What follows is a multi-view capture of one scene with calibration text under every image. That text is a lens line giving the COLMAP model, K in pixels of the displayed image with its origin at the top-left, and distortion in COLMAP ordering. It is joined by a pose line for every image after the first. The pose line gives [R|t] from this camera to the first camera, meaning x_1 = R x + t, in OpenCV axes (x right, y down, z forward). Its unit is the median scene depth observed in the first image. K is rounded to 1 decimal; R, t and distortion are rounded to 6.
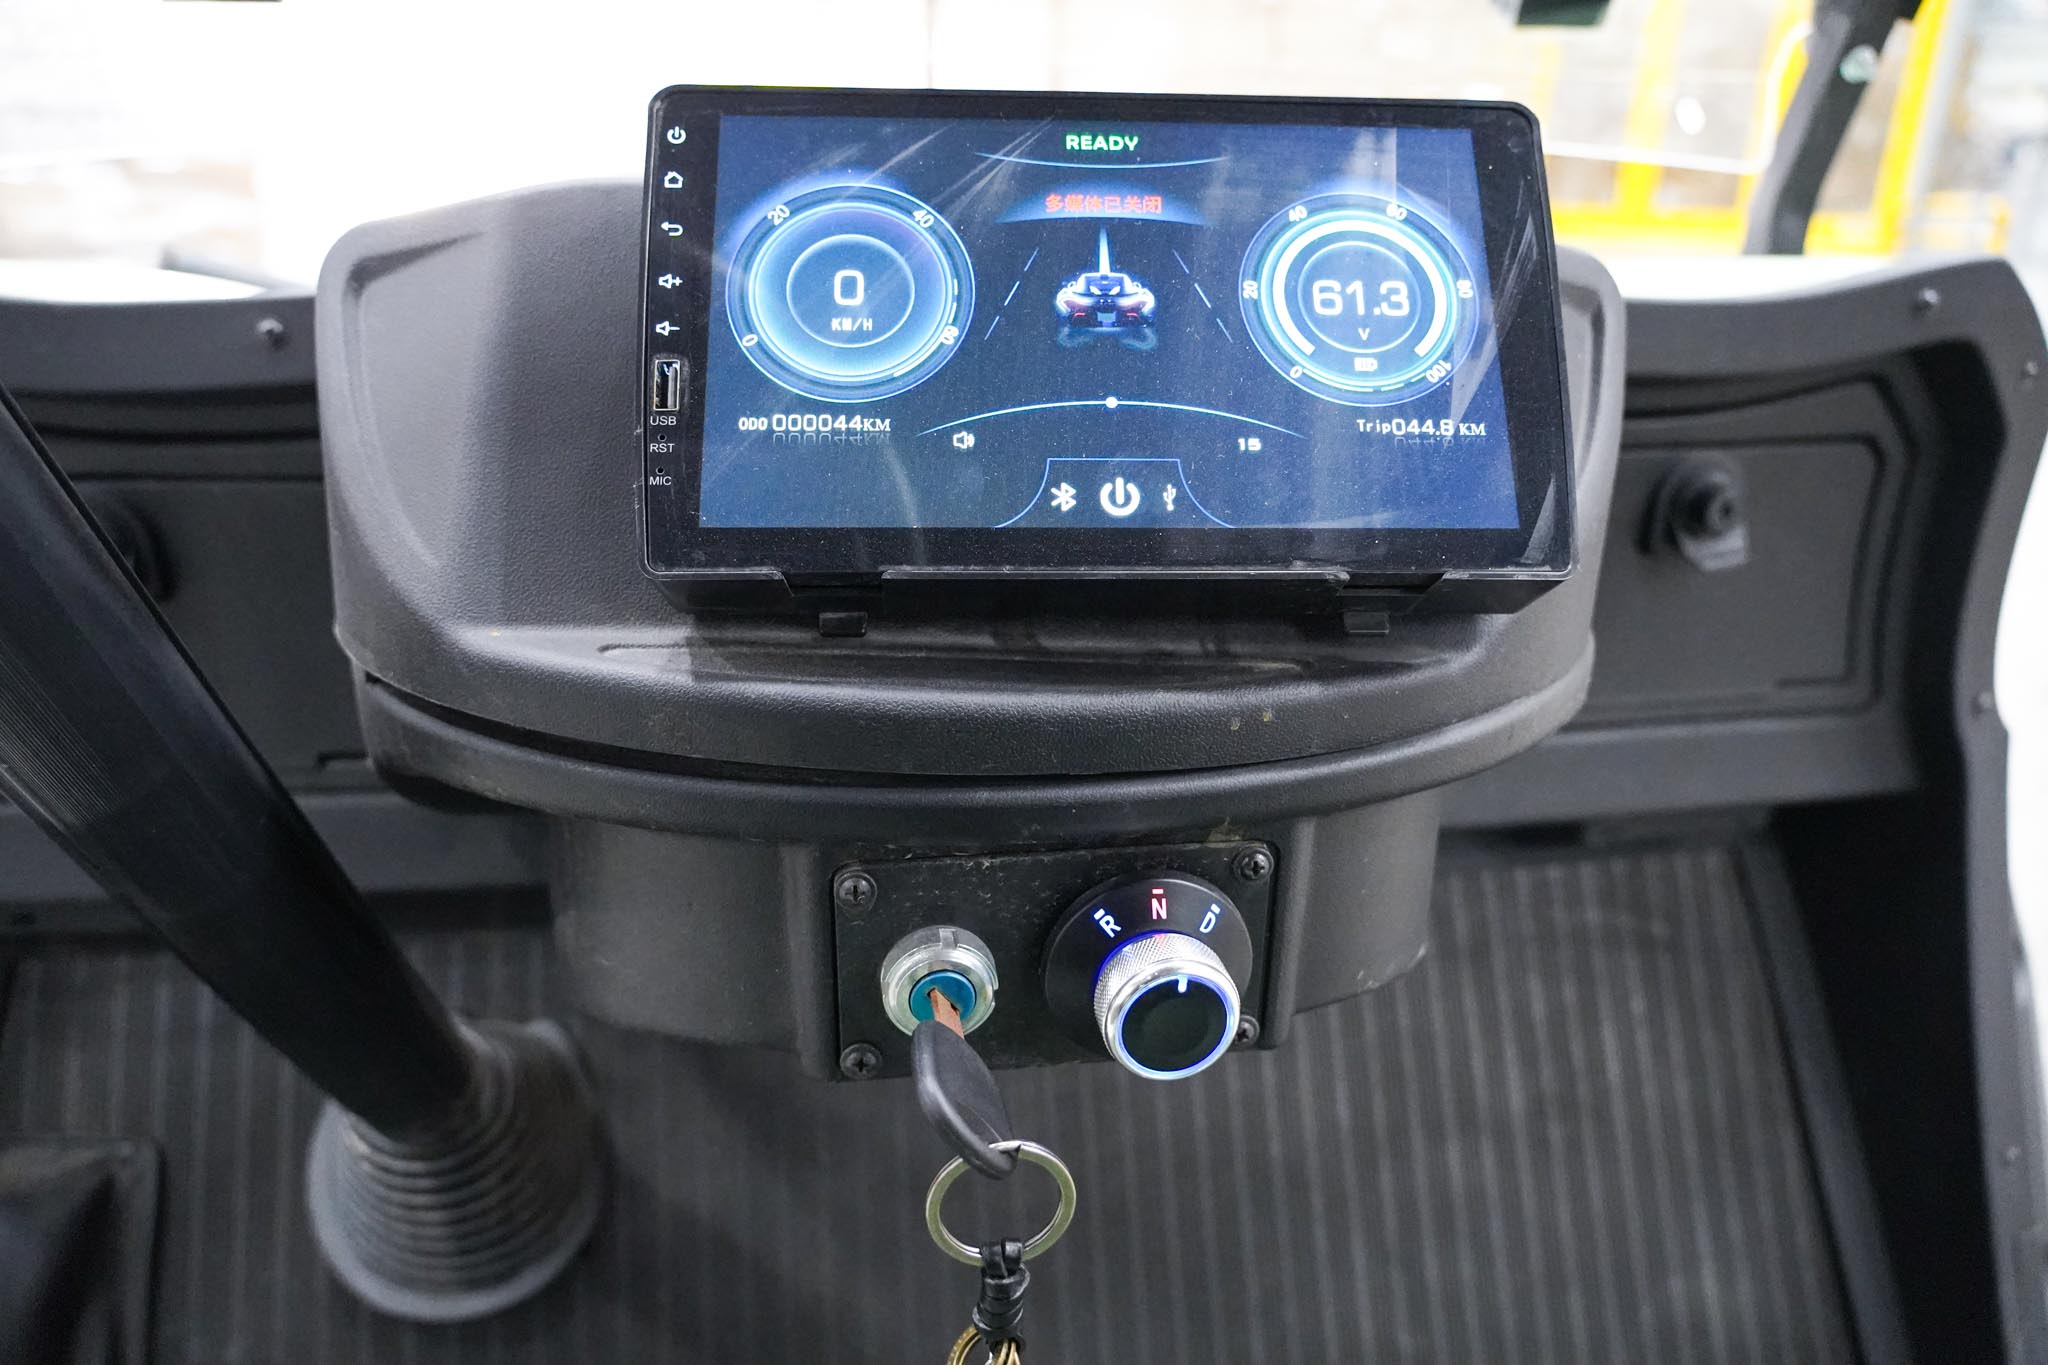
lens RADIAL K [[1460.9, 0, 1065.1], [0, 1460.9, 689.0], [0, 0, 1]] dist [-0.008358, -0.000547]
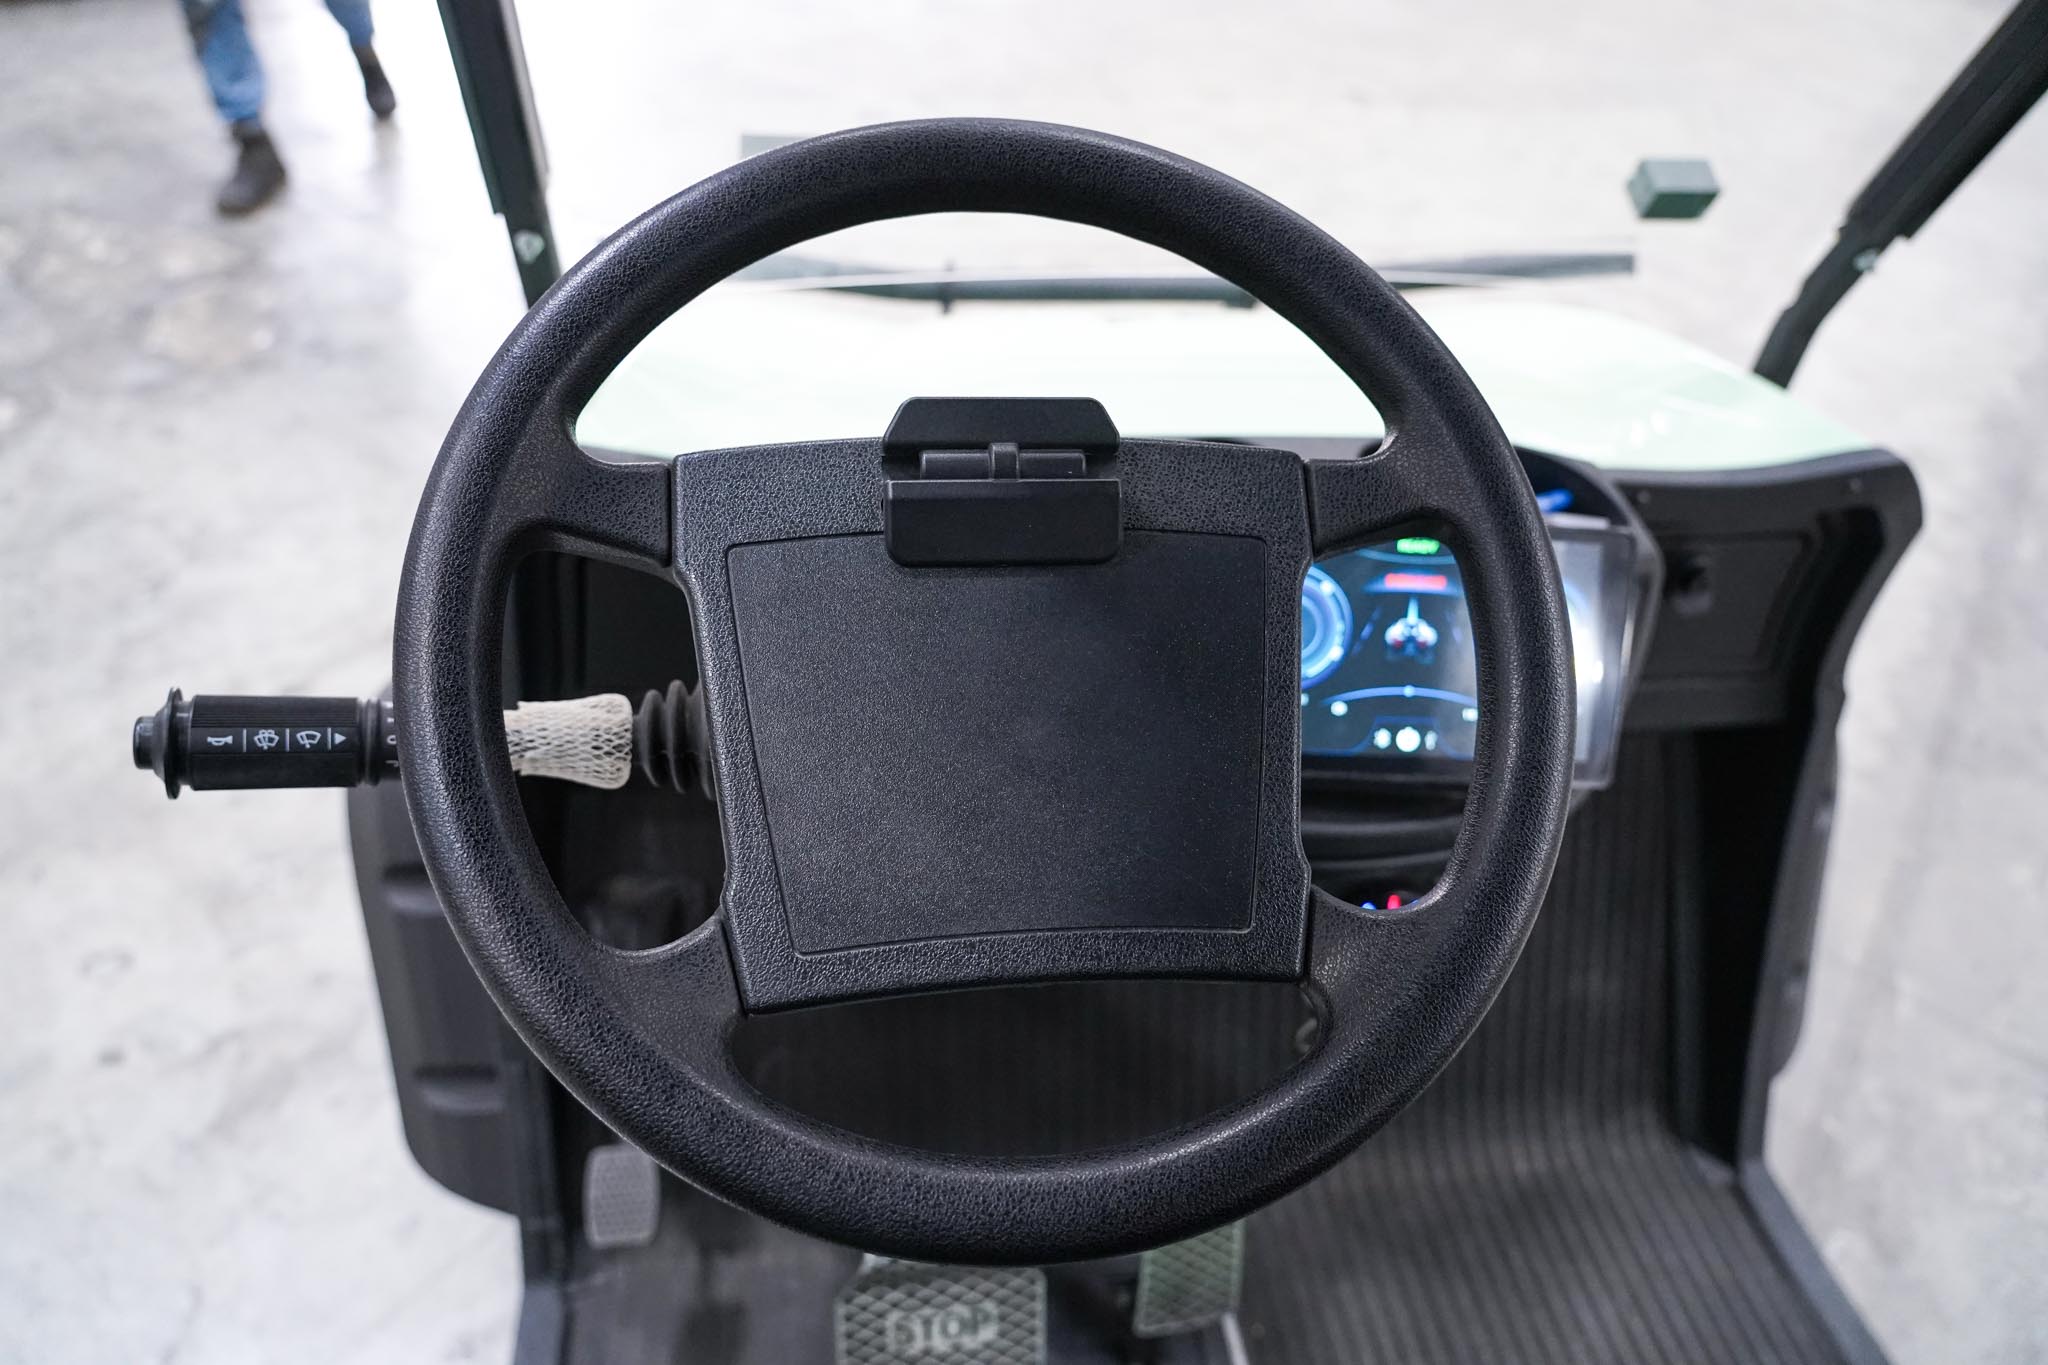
lens RADIAL K [[1417.5, 0, 1029.7], [0, 1417.5, 677.7], [0, 0, 1]] dist [-0.015534, -0.000953]
pose [[0.996680, 0.080822, 0.009872, -0.532700], [-0.079782, 0.945178, 0.316659, -0.811209], [0.016263, -0.316395, 0.948488, -0.950862]]
